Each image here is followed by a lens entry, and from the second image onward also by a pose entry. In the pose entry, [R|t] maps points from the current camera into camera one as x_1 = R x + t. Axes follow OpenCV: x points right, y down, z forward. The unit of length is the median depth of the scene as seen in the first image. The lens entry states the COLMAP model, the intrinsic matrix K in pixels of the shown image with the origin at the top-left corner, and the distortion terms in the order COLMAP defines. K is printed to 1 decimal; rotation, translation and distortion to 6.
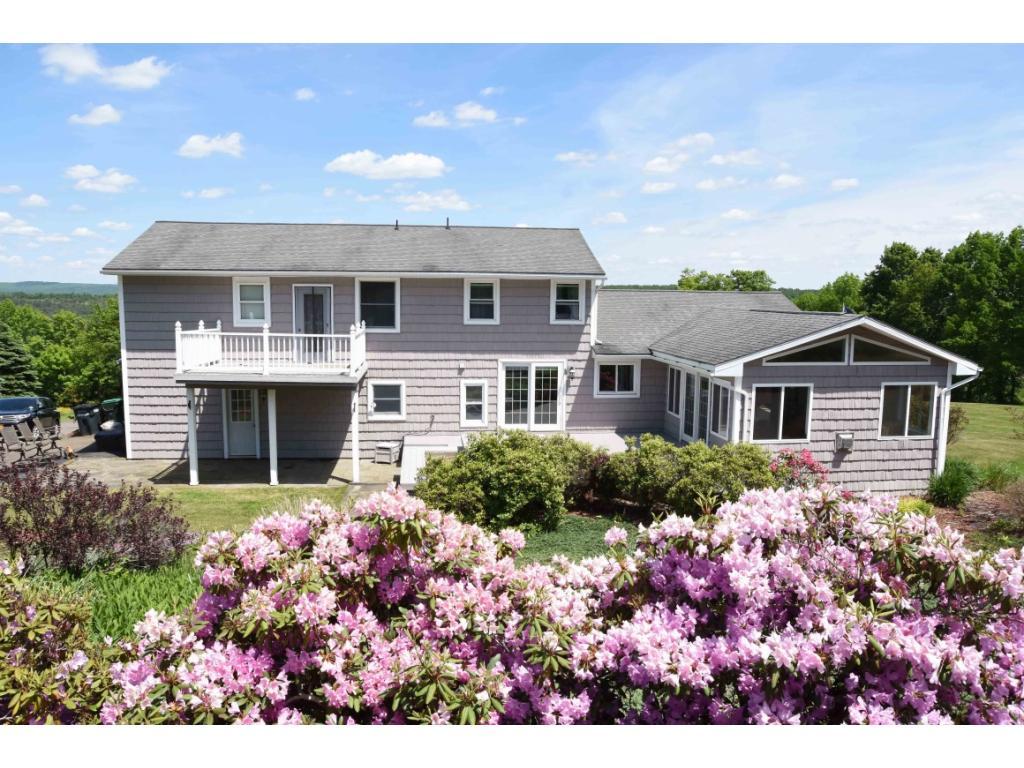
lens RADIAL K [[749.4, 0, 510.1], [0, 749.4, 380.1], [0, 0, 1]] dist [-0.121277, 0.087244]
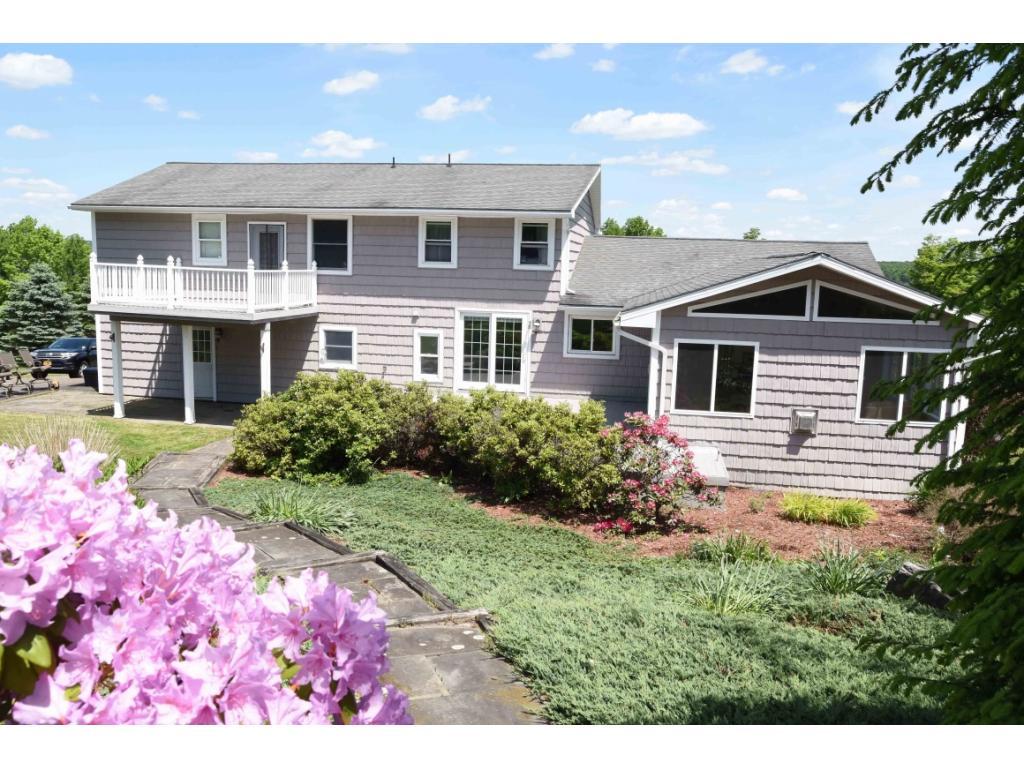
lens RADIAL K [[827.4, 0, 512.6], [0, 827.4, 380.7], [0, 0, 1]] dist [-0.068915, 0.012167]
pose [[0.953638, 0.057396, -0.295433, 0.355858], [-0.051392, 0.998284, 0.028051, 0.028830], [0.296536, -0.011568, 0.954952, 0.080530]]
